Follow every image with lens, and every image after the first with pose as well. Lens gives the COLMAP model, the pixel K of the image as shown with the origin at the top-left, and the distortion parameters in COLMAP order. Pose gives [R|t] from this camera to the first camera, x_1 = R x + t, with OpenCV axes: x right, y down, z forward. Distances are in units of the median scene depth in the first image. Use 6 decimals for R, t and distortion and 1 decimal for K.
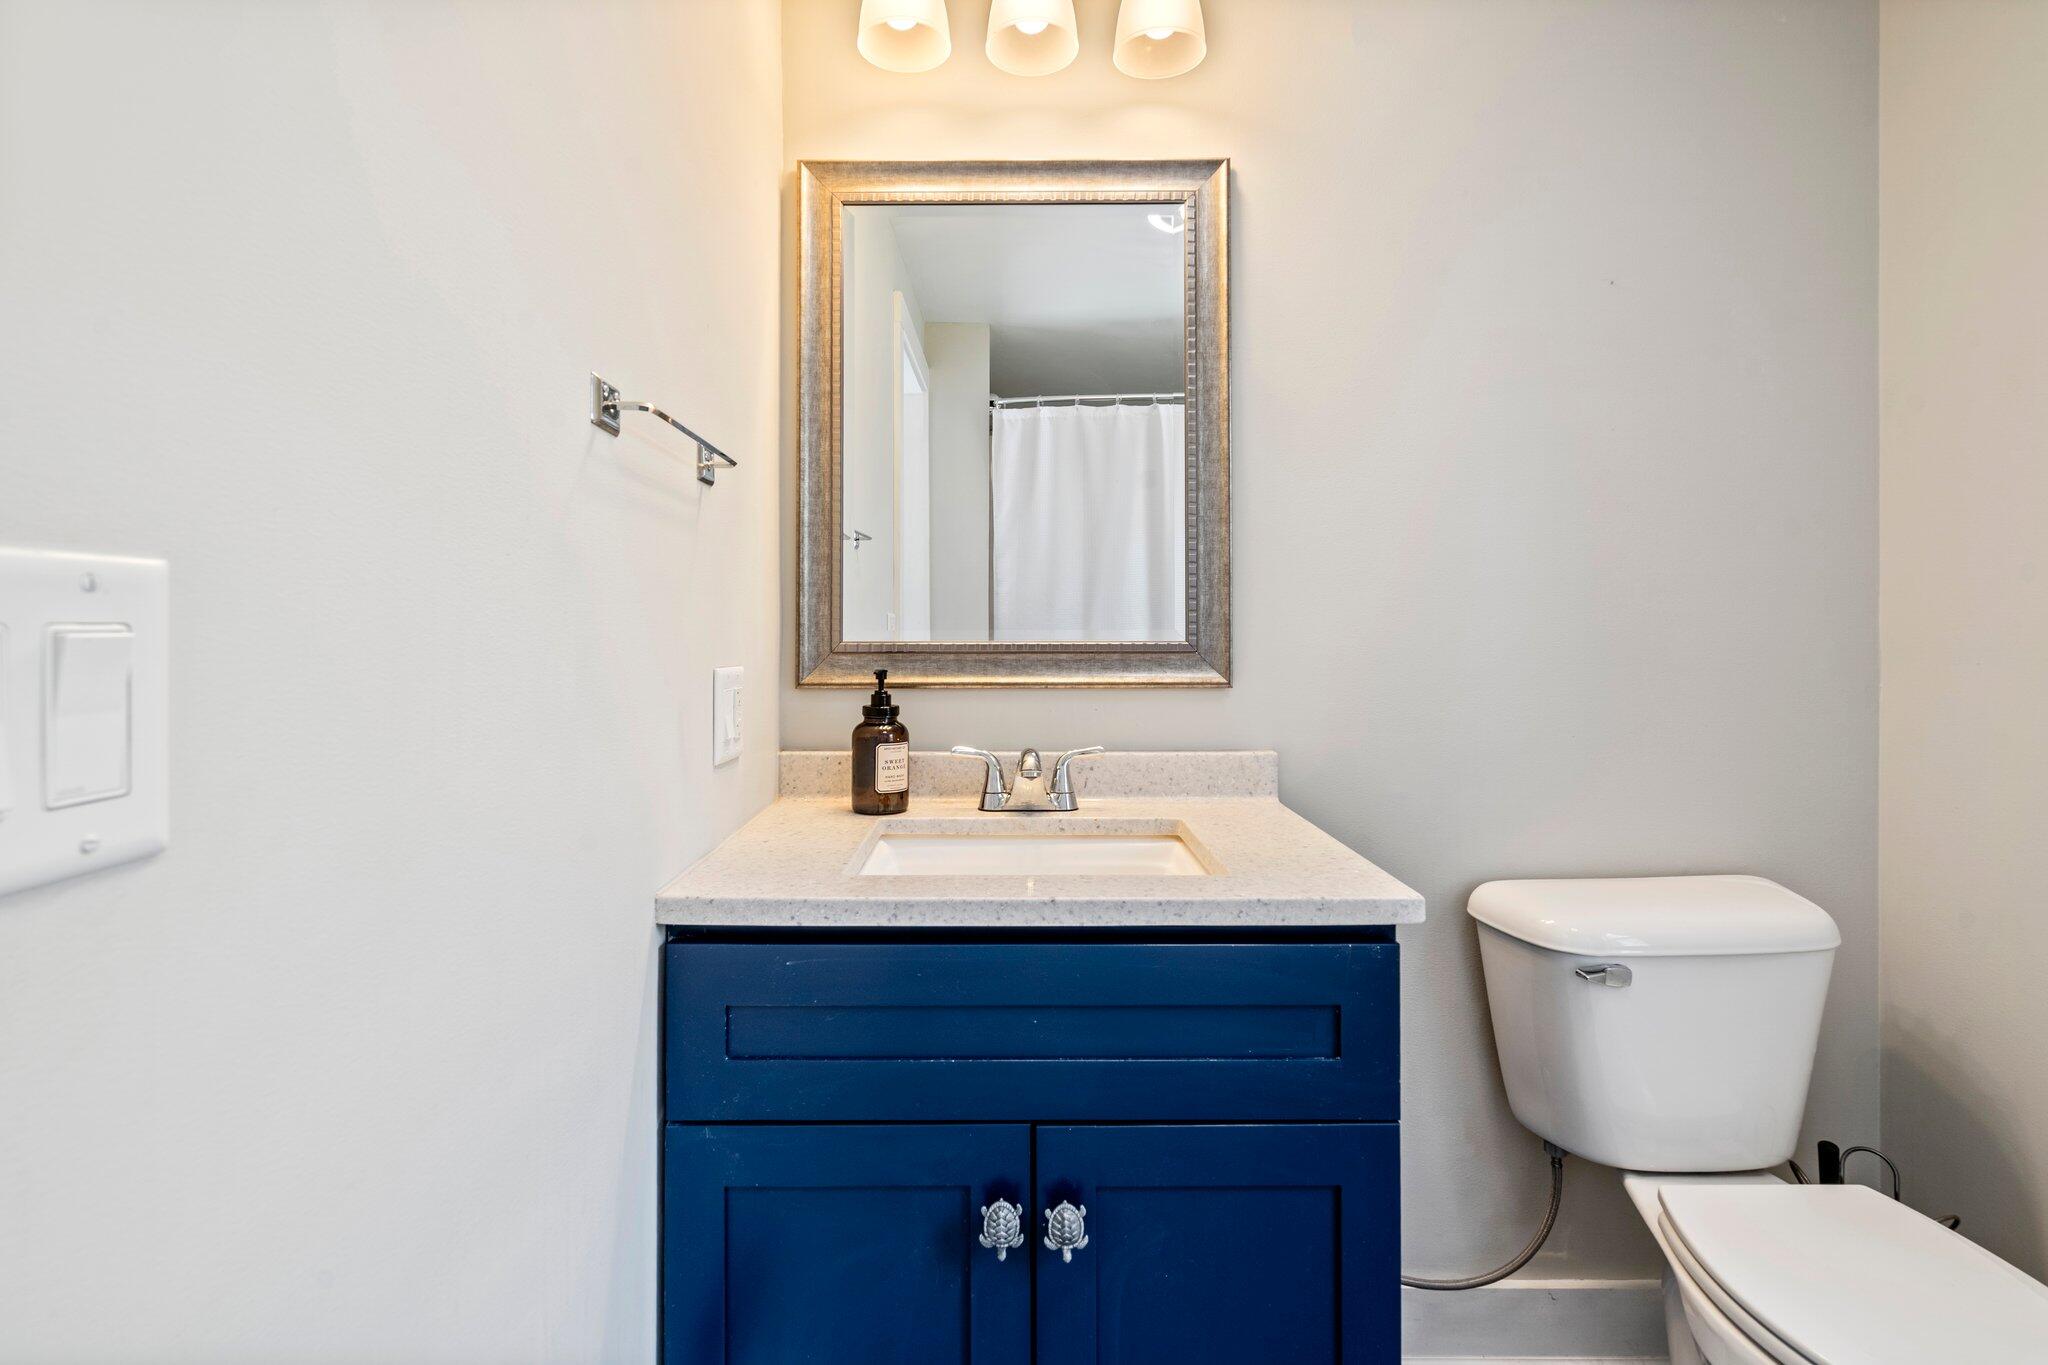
lens RADIAL K [[933.3, 0, 1039.7], [0, 933.3, 609.3], [0, 0, 1]] dist [-0.026752, 0.008798]
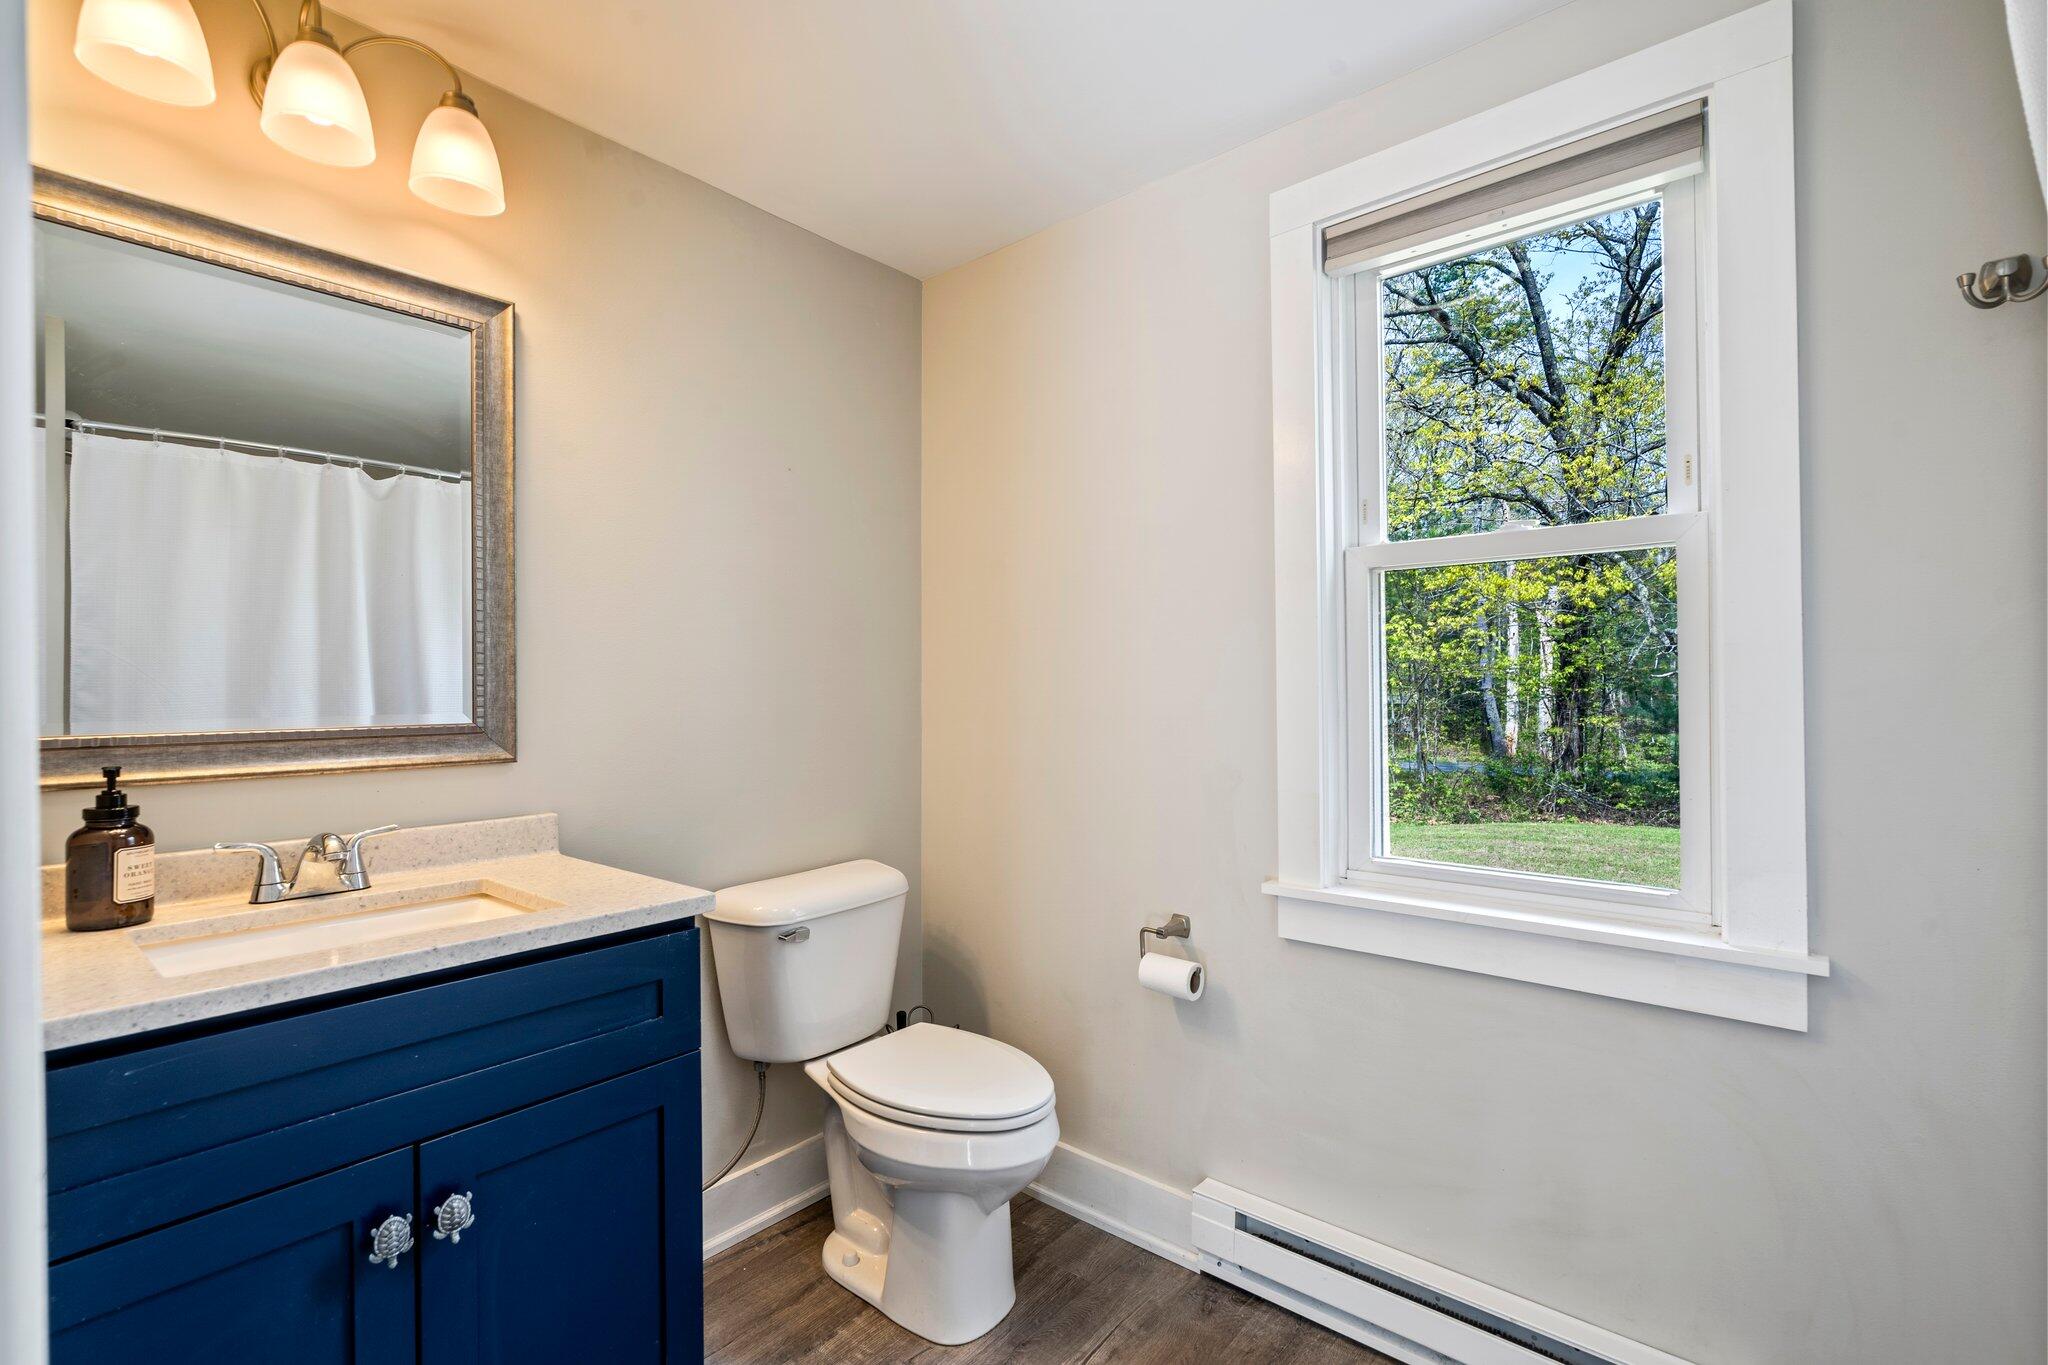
lens RADIAL K [[933.3, 0, 1005.8], [0, 933.3, 683.9], [0, 0, 1]] dist [-0.026752, 0.008798]
pose [[0.646004, -0.000346, 0.763334, -0.292498], [-0.006468, 0.999962, 0.005927, -0.025592], [-0.763306, -0.008766, 0.645977, -0.221786]]
